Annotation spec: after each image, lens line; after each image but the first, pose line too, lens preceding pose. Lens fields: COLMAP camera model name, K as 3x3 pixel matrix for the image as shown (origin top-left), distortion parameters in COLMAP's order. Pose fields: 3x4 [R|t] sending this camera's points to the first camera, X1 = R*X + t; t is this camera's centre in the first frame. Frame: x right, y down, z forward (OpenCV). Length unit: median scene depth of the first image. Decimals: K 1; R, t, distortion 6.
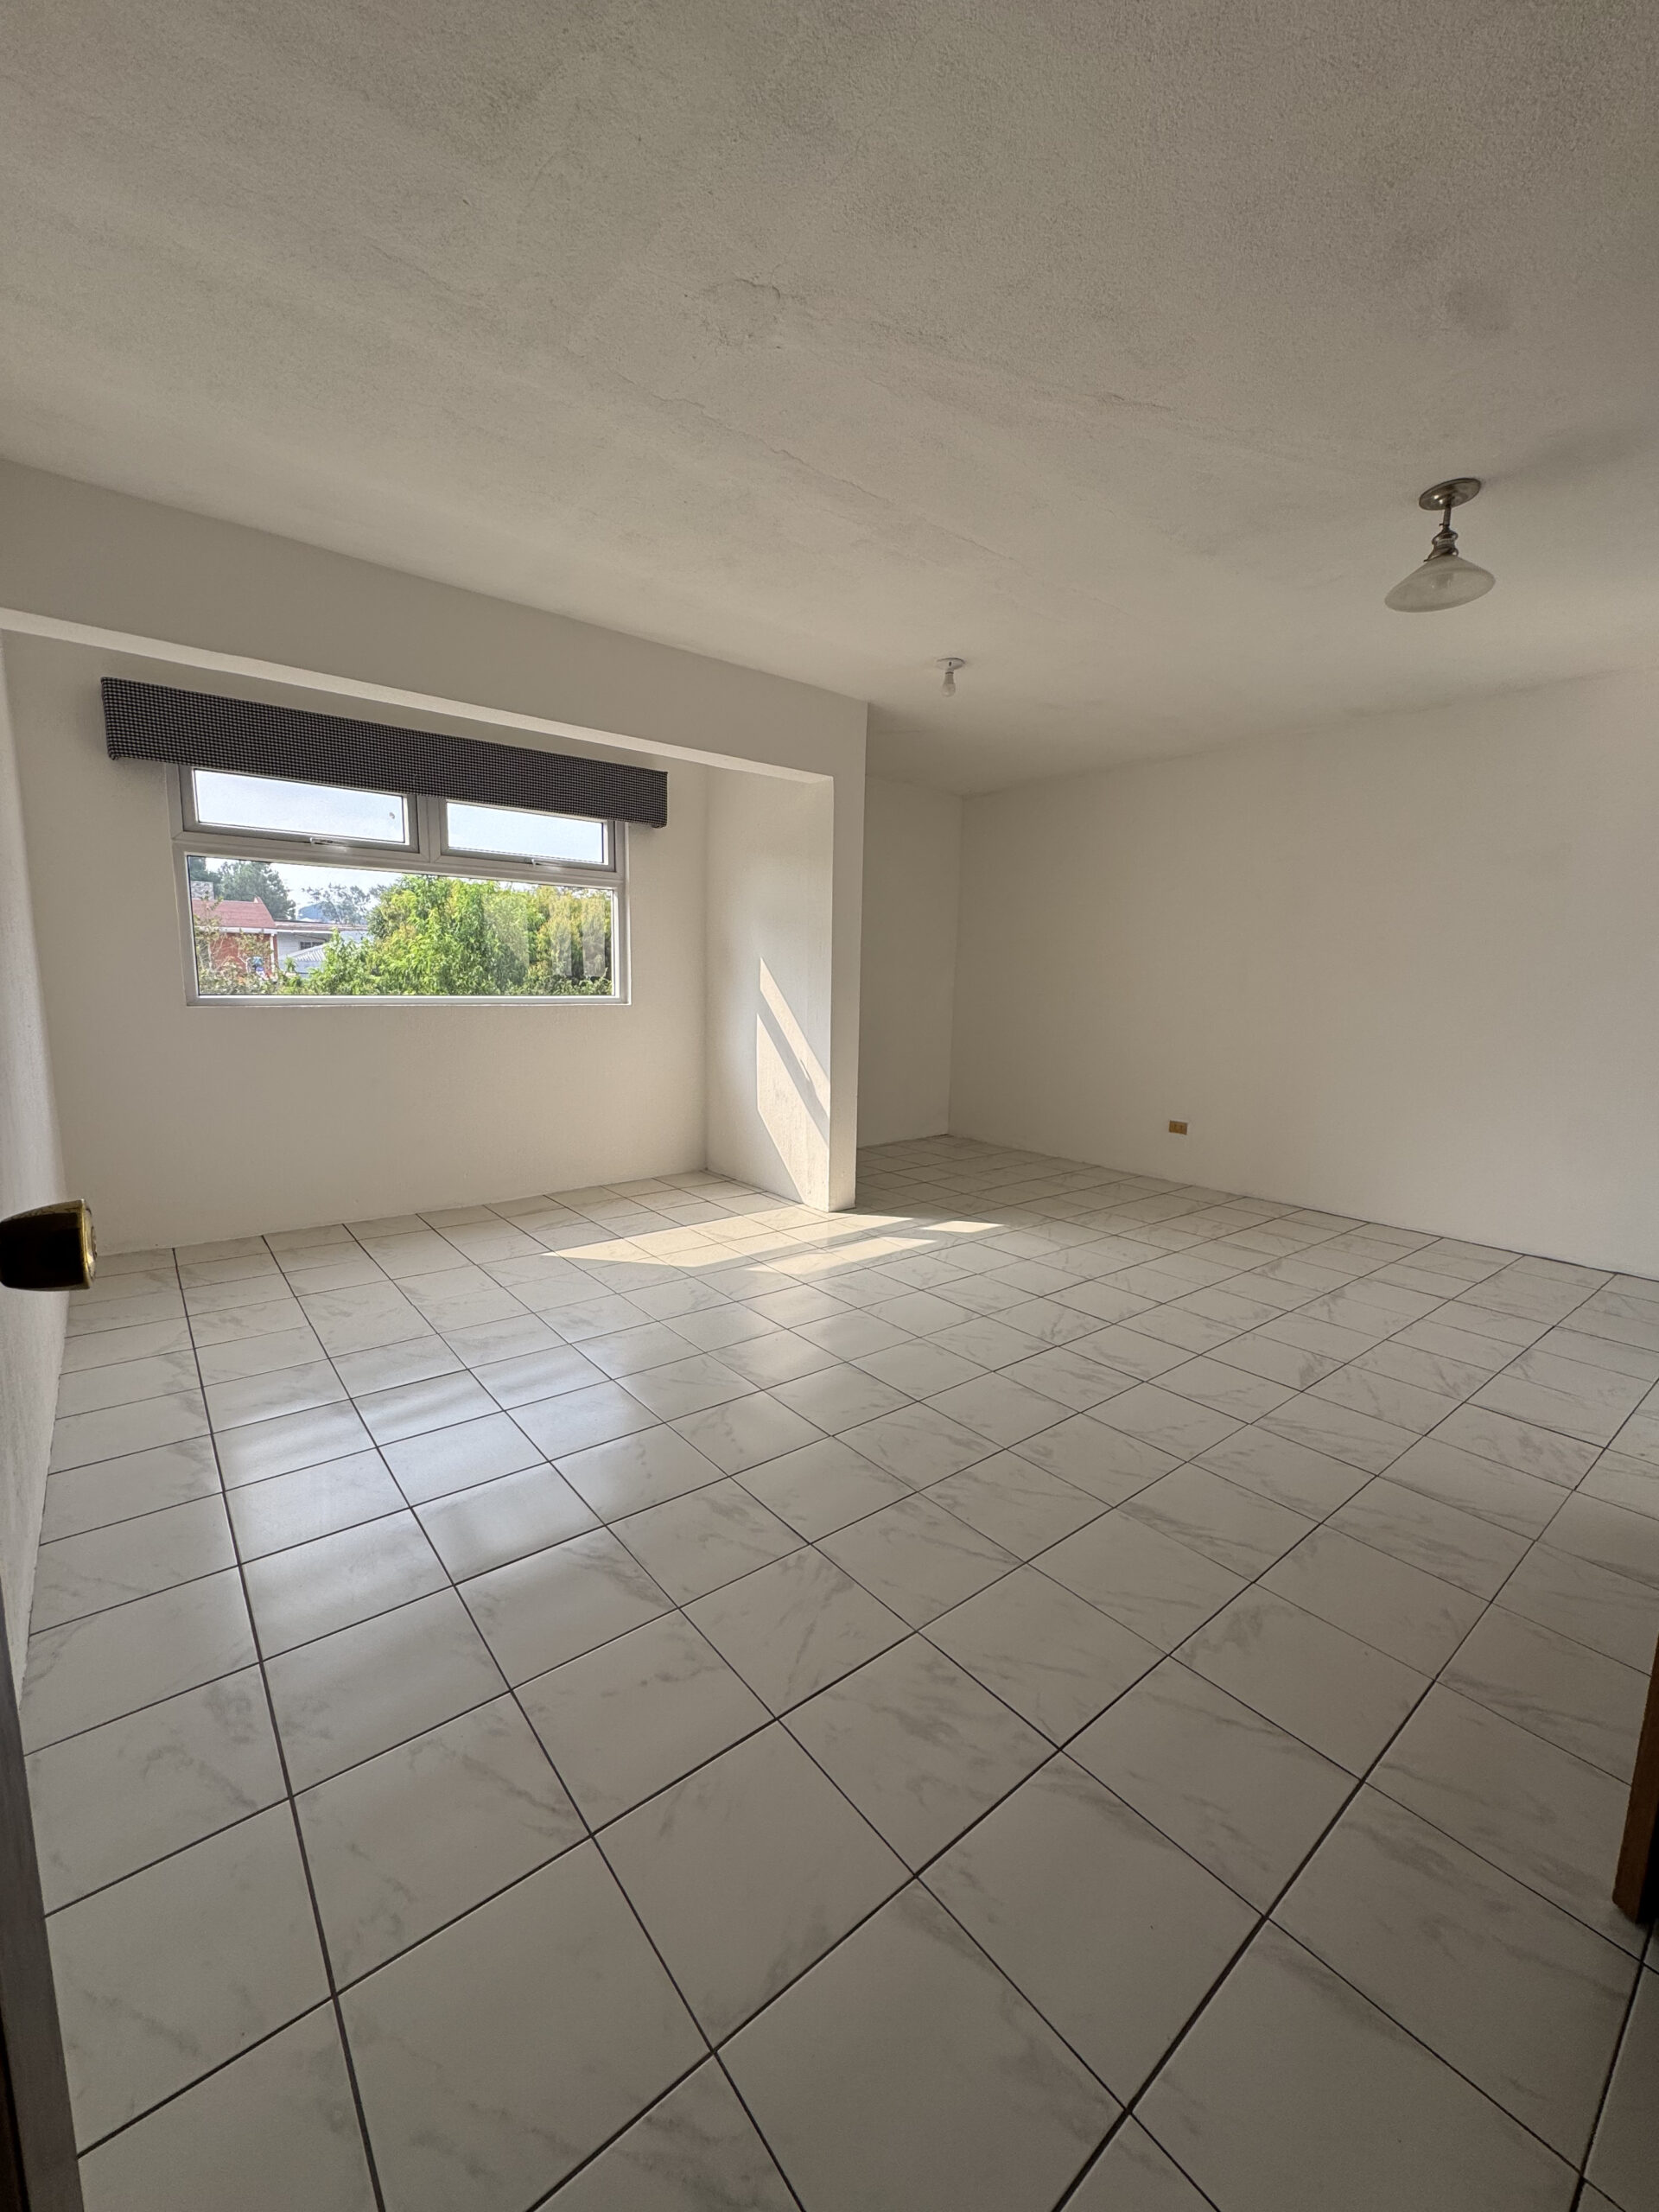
lens RADIAL K [[882.9, 0, 830.9], [0, 882.9, 1105.9], [0, 0, 1]] dist [-0.001141, -0.000317]
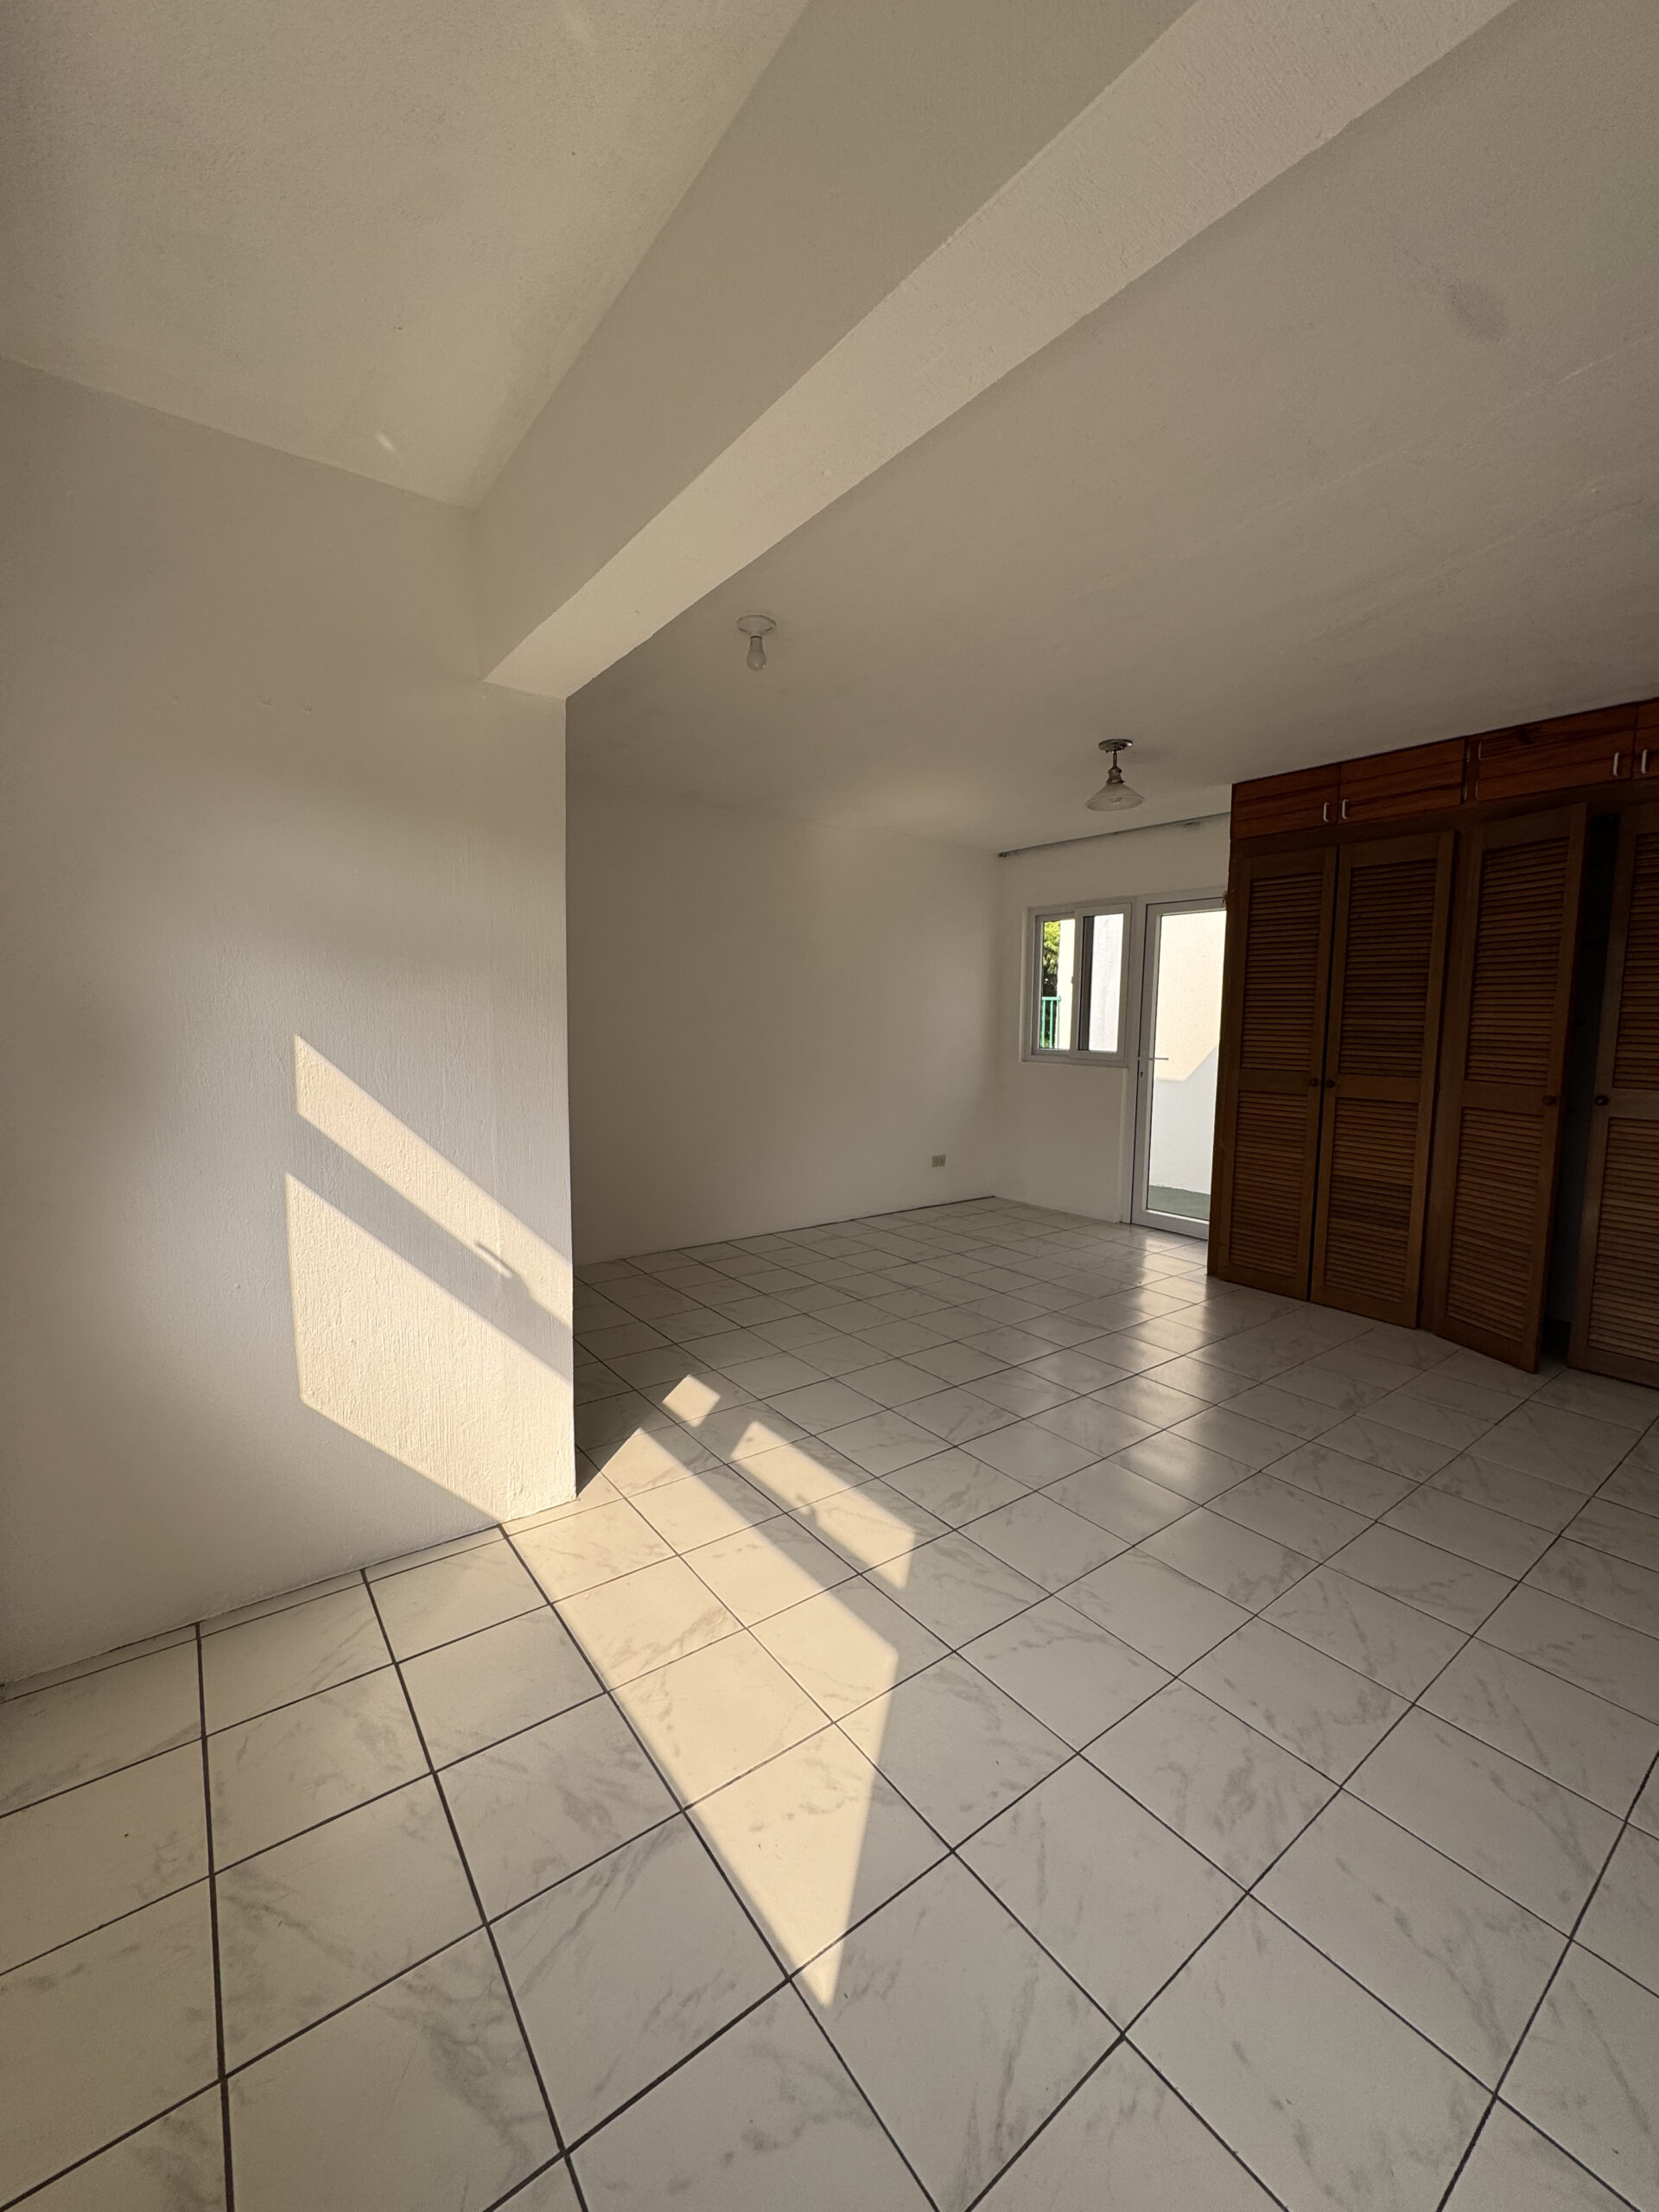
lens RADIAL K [[882.9, 0, 831.1], [0, 882.9, 1100.6], [0, 0, 1]] dist [-0.001141, -0.000317]
pose [[0.030561, -0.115547, 0.992832, -0.597960], [0.136566, 0.984463, 0.110369, -0.186220], [-0.990159, 0.132214, 0.045866, 0.926978]]
